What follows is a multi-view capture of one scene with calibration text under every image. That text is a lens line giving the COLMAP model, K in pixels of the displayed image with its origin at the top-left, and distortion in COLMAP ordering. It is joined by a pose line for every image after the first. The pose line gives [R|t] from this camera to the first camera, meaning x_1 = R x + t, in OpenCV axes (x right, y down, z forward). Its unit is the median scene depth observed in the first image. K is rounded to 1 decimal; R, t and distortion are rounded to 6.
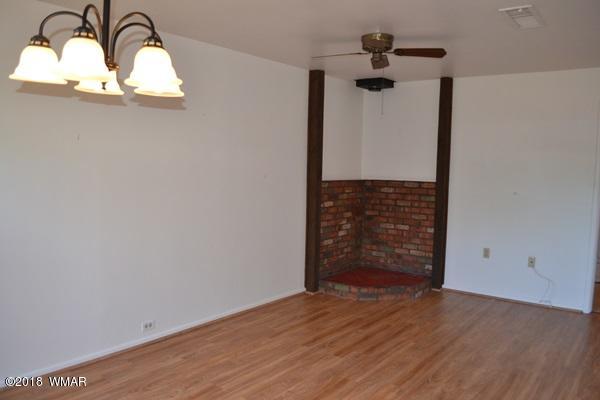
lens RADIAL K [[483.6, 0, 298.8], [0, 483.6, 203.9], [0, 0, 1]] dist [-0.079875, 0.010224]
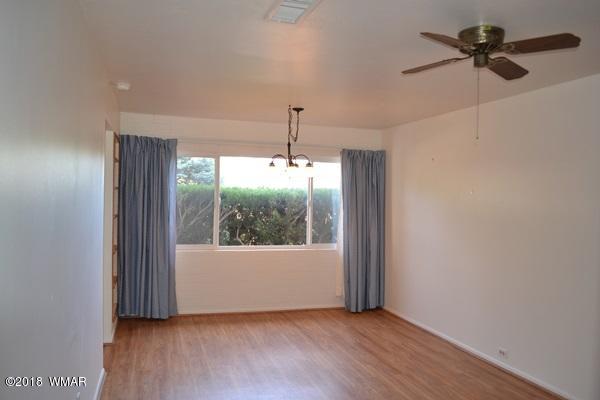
lens RADIAL K [[483.6, 0, 298.8], [0, 483.6, 203.9], [0, 0, 1]] dist [-0.079875, 0.010224]
pose [[-0.584419, -0.025104, -0.811063, 0.966107], [-0.107673, 0.993082, 0.046847, -0.106656], [0.804276, 0.114707, -0.583079, 1.327679]]
